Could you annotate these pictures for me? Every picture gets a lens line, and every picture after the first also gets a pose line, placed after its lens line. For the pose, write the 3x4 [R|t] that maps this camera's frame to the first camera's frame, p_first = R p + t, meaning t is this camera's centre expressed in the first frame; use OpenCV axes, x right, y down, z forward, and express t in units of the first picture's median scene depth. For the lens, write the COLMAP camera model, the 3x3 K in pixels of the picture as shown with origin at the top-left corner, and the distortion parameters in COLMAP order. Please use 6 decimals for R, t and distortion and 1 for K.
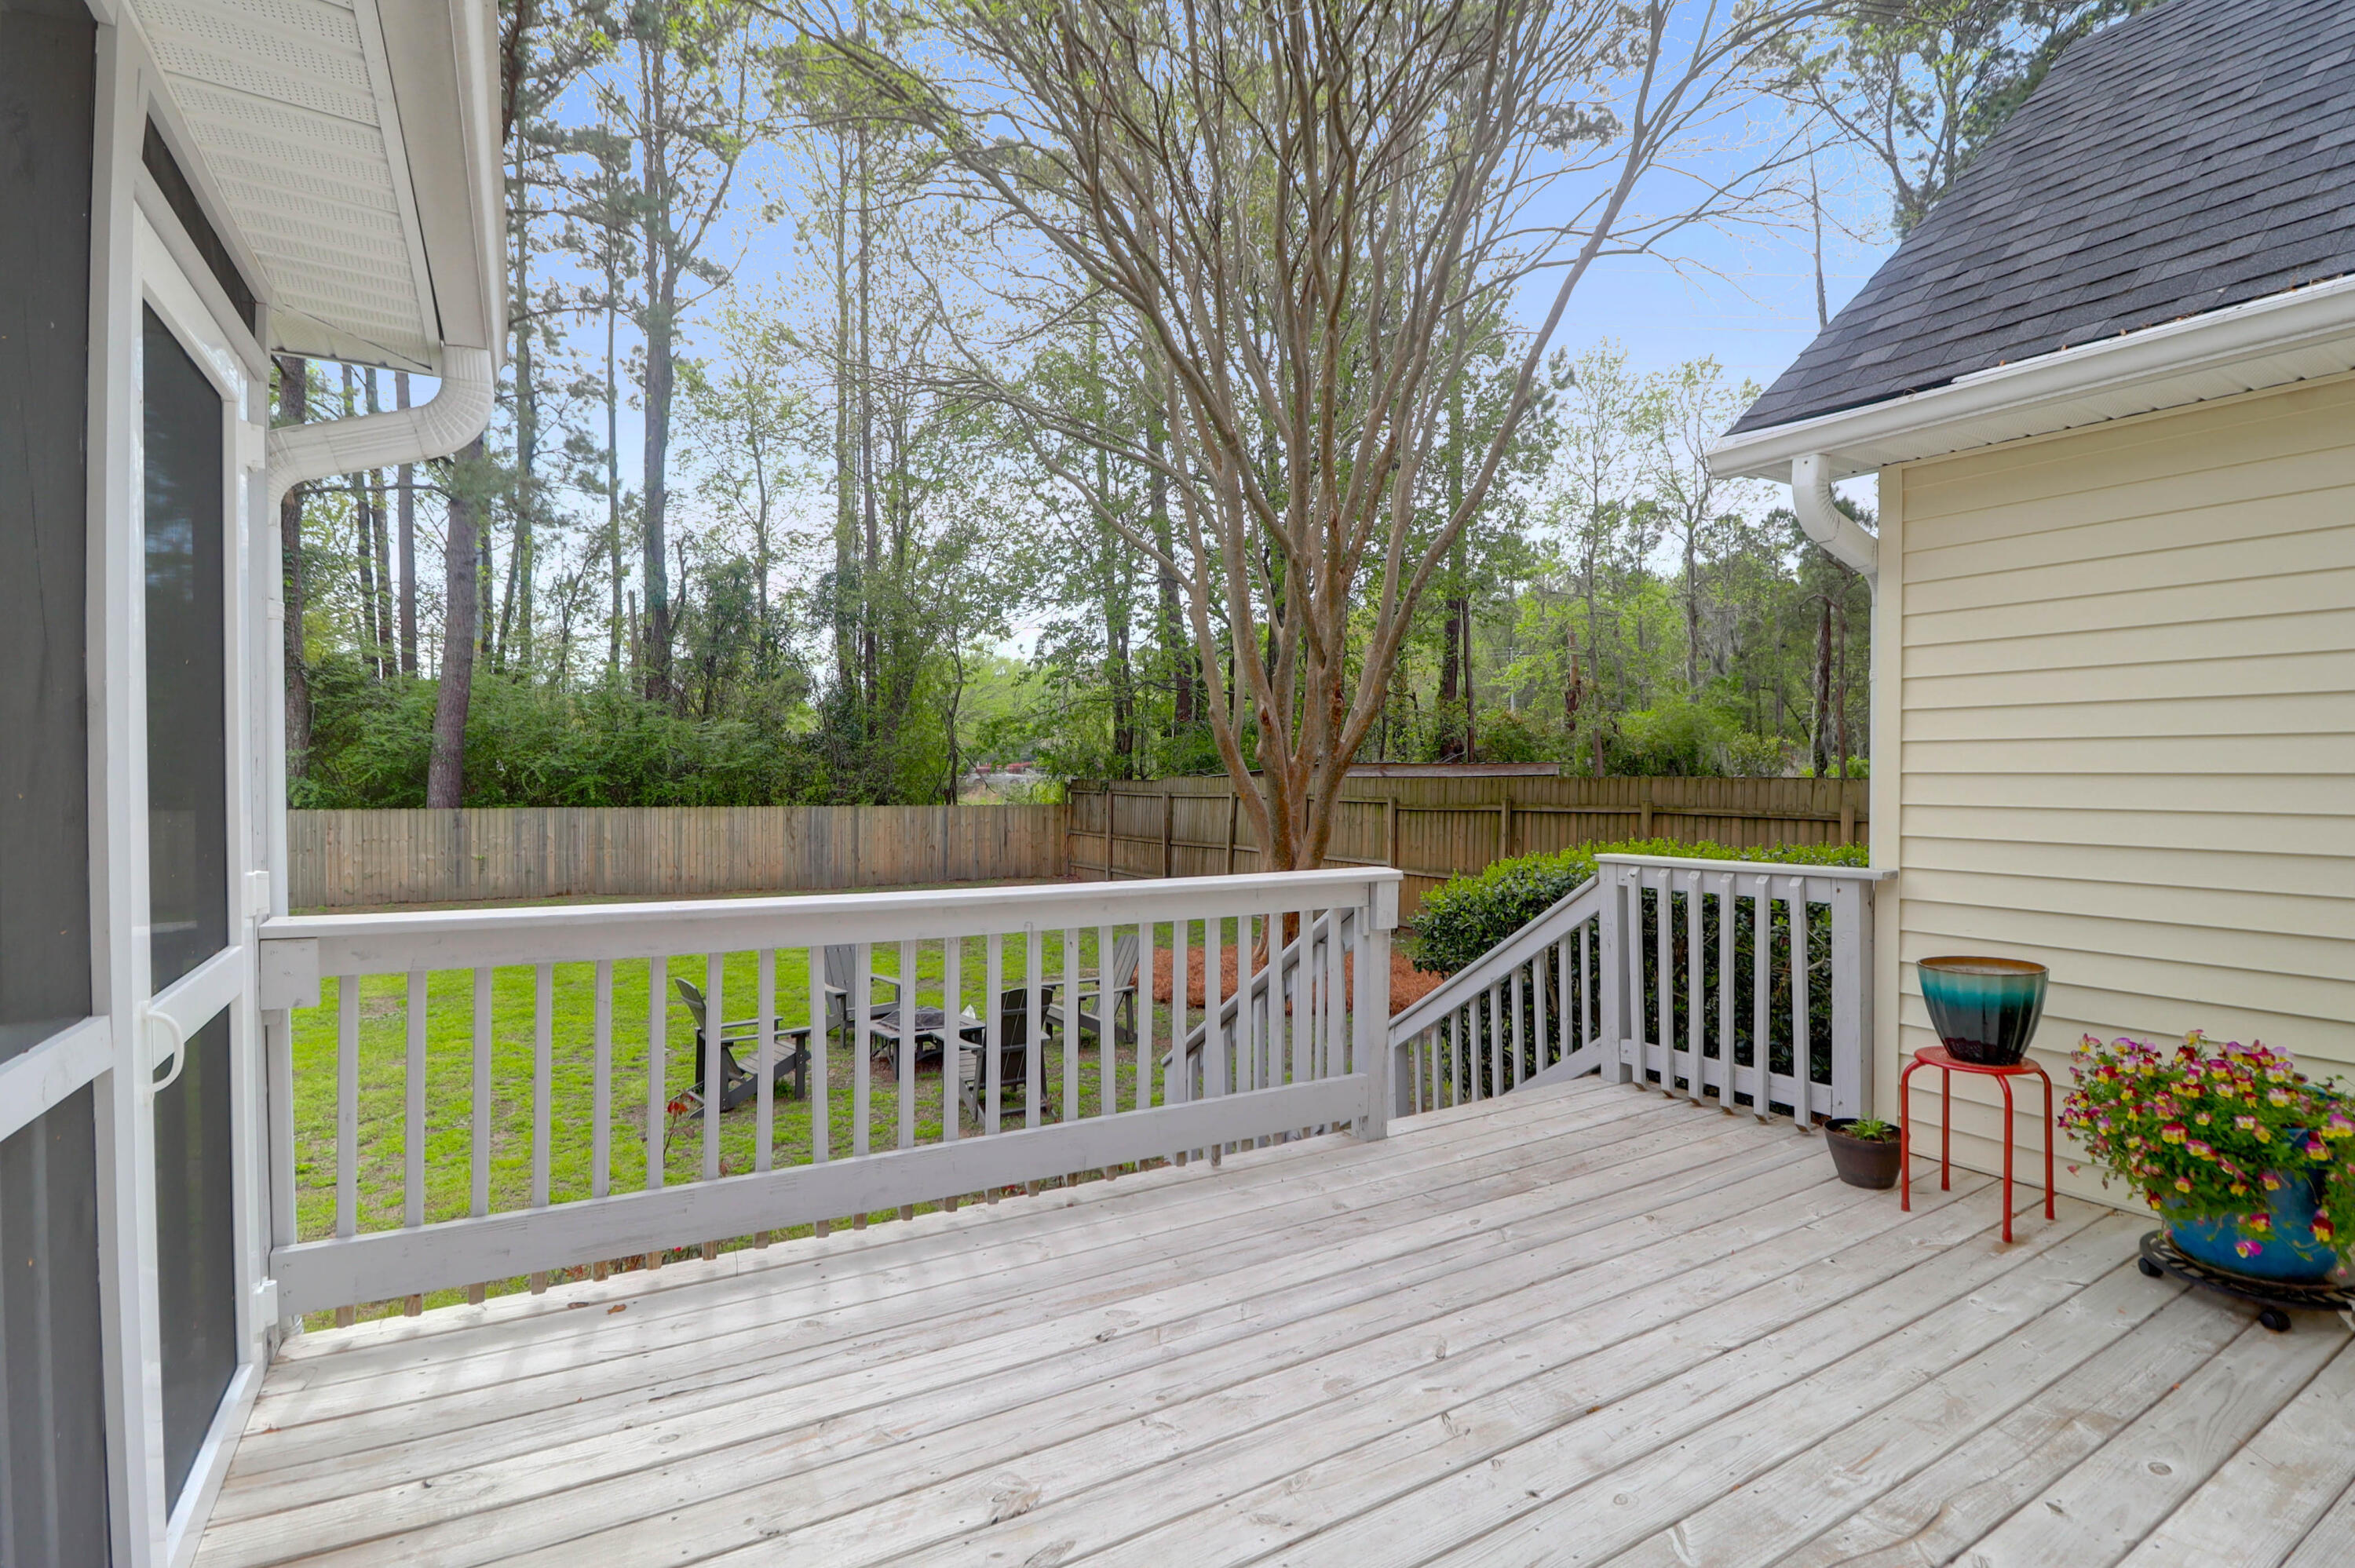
lens RADIAL K [[1096.5, 0, 1178.3], [0, 1096.5, 773.5], [0, 0, 1]] dist [0.001575, -0.007994]
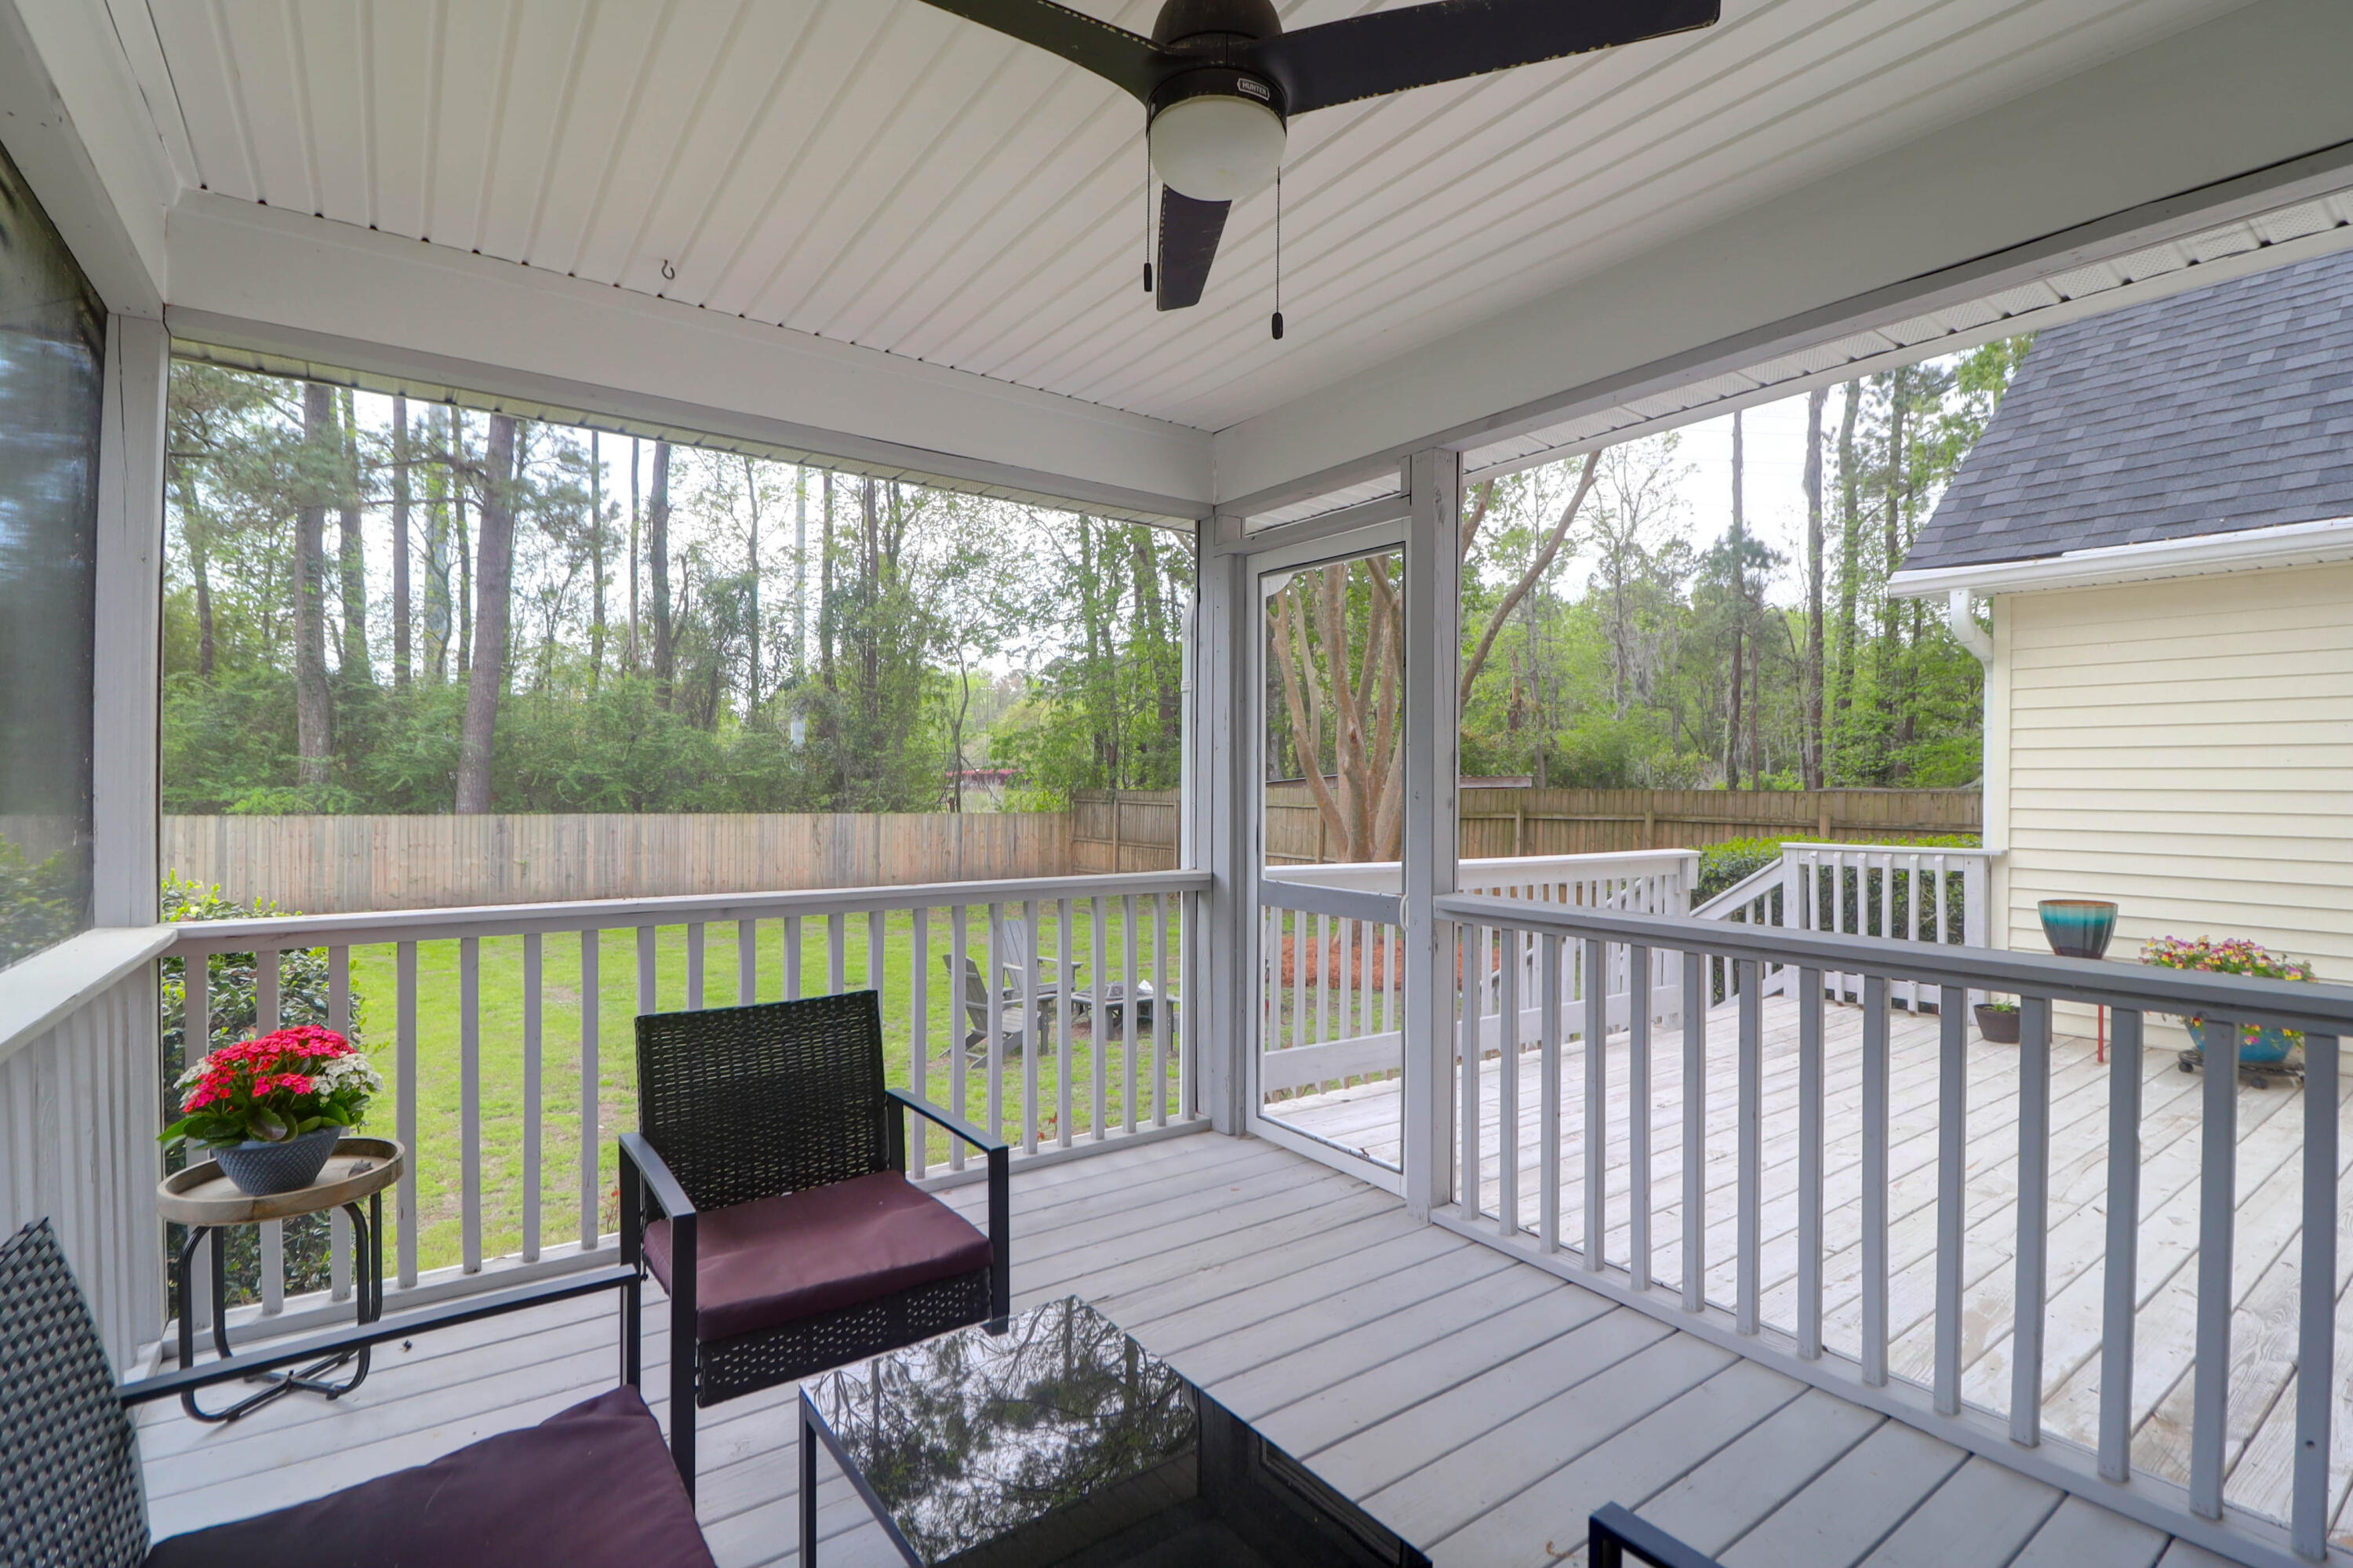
lens RADIAL K [[1095.8, 0, 1177.3], [0, 1095.8, 773.5], [0, 0, 1]] dist [0.001575, -0.007994]
pose [[0.996114, 0.006066, 0.087869, -0.100723], [-0.005243, 0.999940, -0.009599, -0.000075], [-0.087922, 0.009101, 0.996086, -0.069786]]
